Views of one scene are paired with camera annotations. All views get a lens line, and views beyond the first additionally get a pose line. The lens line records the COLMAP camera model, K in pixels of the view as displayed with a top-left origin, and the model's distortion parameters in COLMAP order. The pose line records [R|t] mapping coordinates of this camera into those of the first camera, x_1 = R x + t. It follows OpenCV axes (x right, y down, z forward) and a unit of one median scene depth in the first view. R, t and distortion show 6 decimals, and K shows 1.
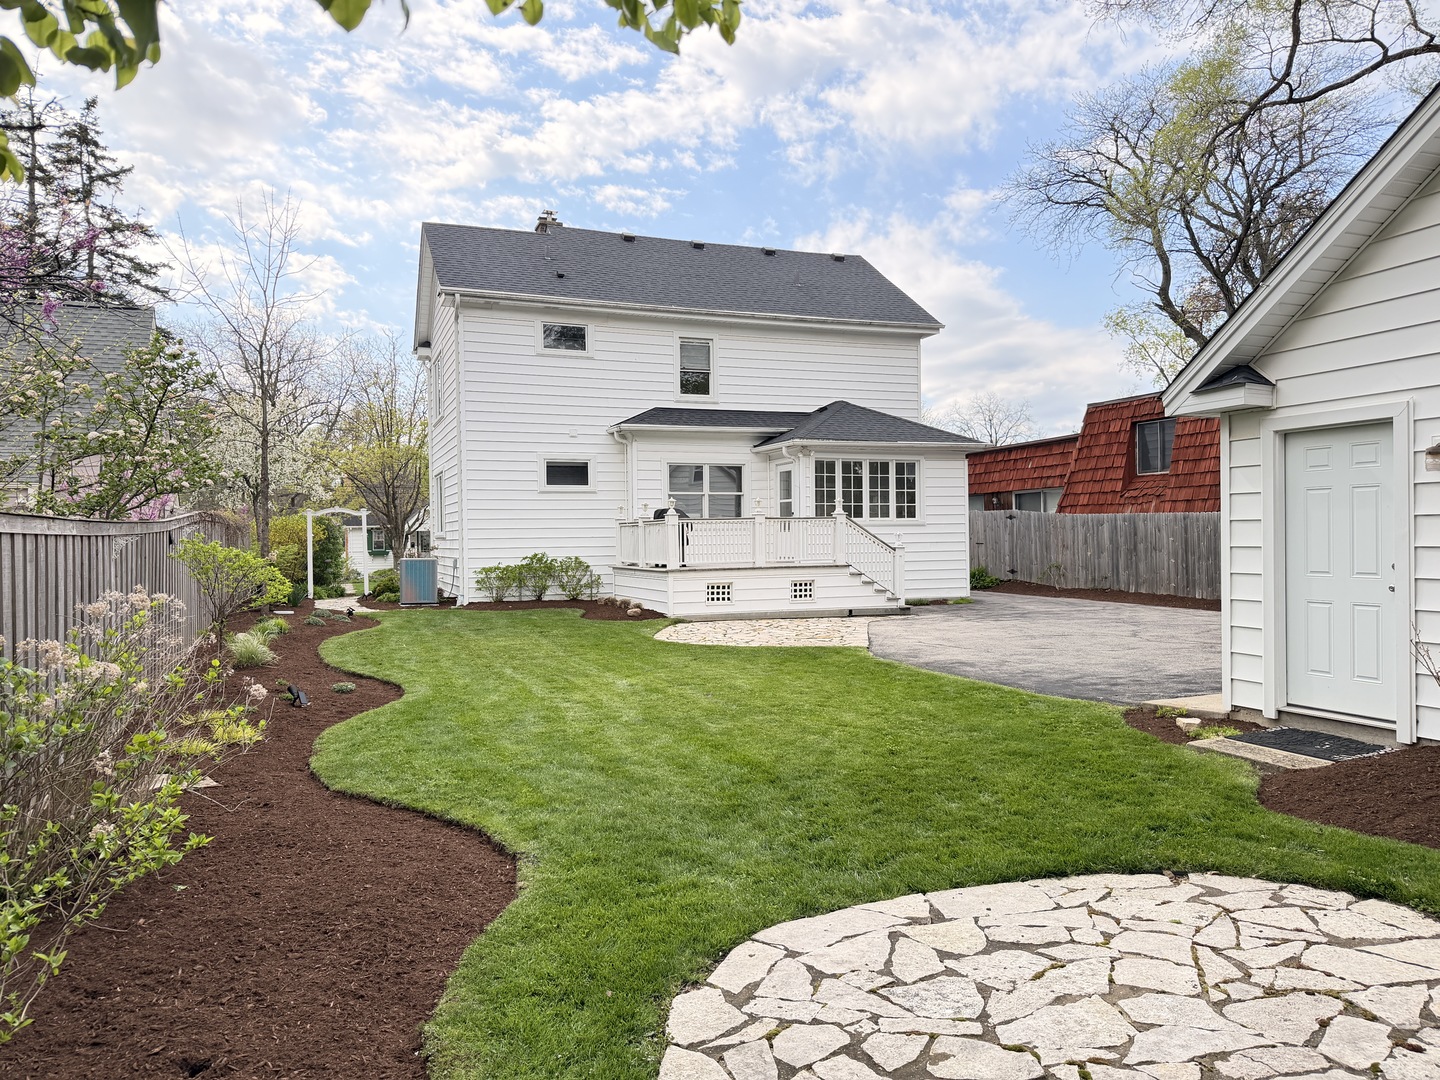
lens RADIAL K [[1026.4, 0, 720.0], [0, 1026.4, 540.0], [0, 0, 1]] dist [0.184381, -0.298250]
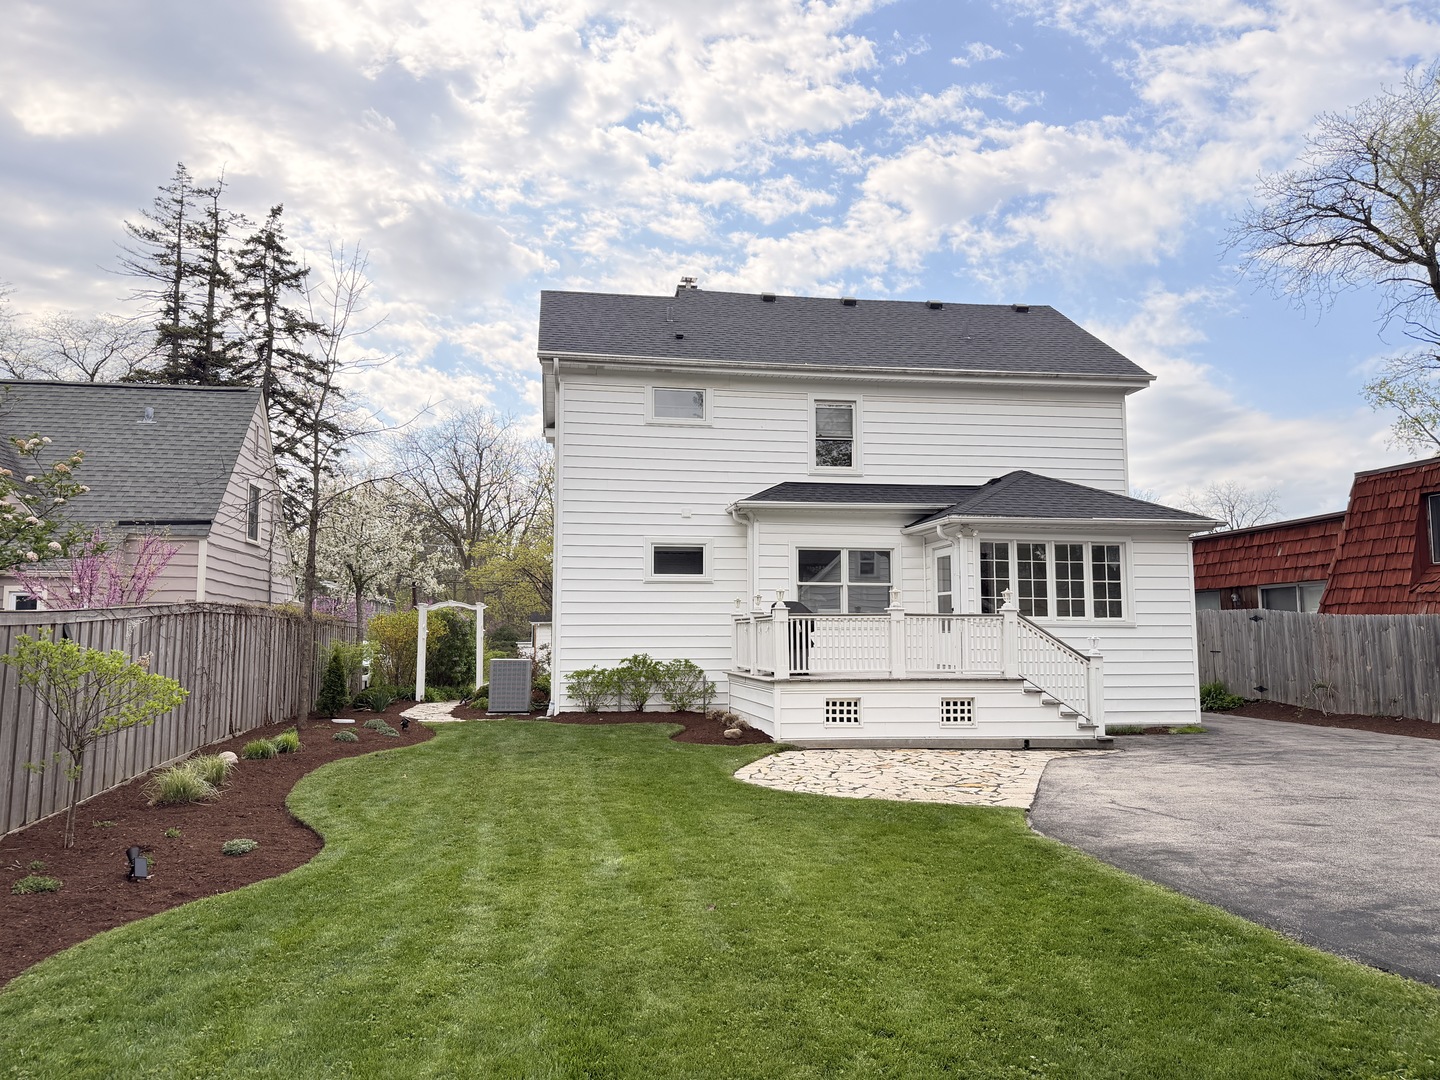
lens RADIAL K [[1097.1, 0, 674.2], [0, 1097.1, 538.3], [0, 0, 1]] dist [0.101297, -0.139038]
pose [[0.978322, -0.006492, -0.206986, 0.034817], [-0.012338, 0.995906, -0.089553, -0.001684], [0.206720, 0.090166, 0.974237, 0.116743]]
